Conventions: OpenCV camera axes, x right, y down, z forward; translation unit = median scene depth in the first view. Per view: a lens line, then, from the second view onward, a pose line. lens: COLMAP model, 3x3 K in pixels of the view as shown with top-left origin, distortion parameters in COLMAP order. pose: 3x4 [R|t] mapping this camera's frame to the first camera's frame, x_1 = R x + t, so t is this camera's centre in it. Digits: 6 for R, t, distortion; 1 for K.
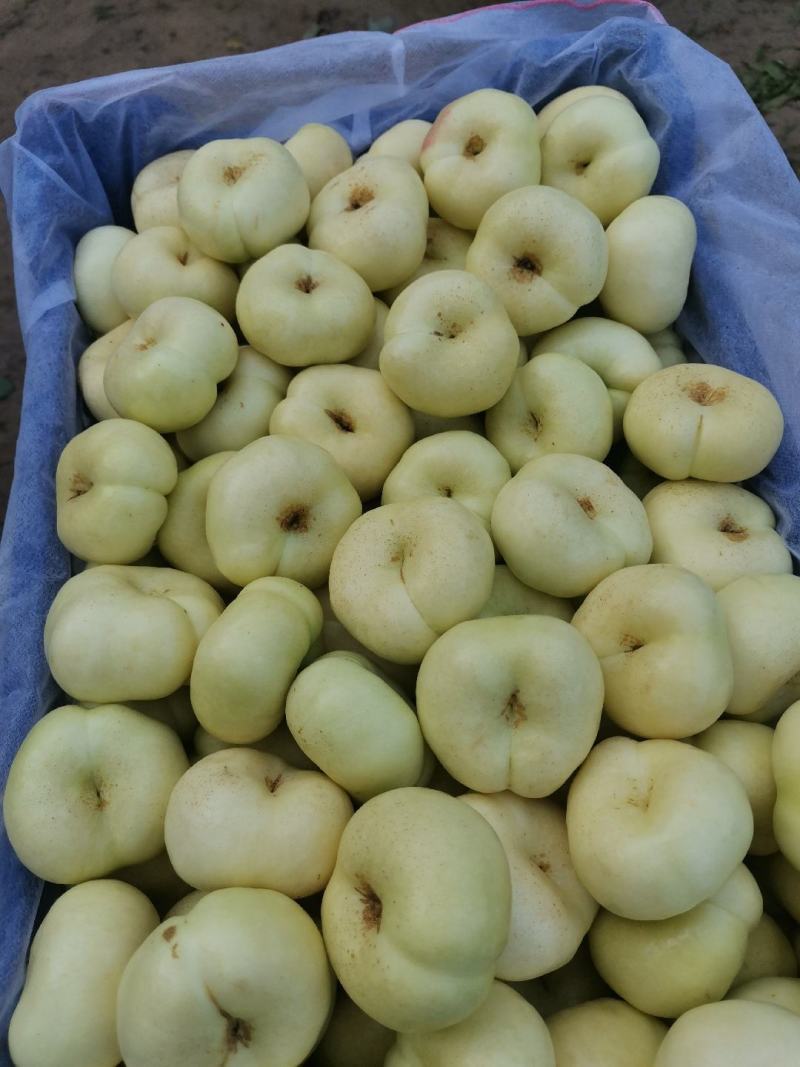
lens RADIAL K [[813.6, 0, 400.0], [0, 813.6, 533.5], [0, 0, 1]] dist [0.101100, -0.149898]
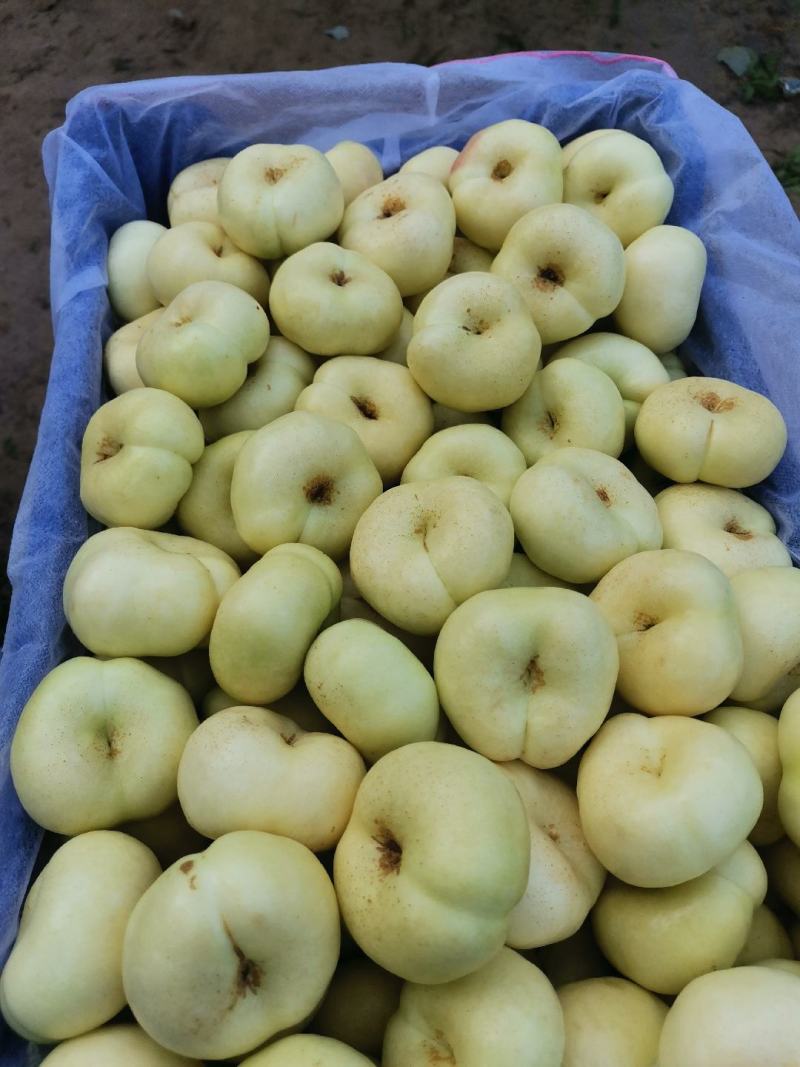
lens RADIAL K [[813.6, 0, 400.0], [0, 813.6, 533.5], [0, 0, 1]] dist [0.101100, -0.149898]
pose [[0.997259, 0.062867, 0.039016, -0.059533], [-0.059521, 0.994879, -0.081689, 0.102984], [-0.043952, 0.079142, 0.995894, -0.018405]]
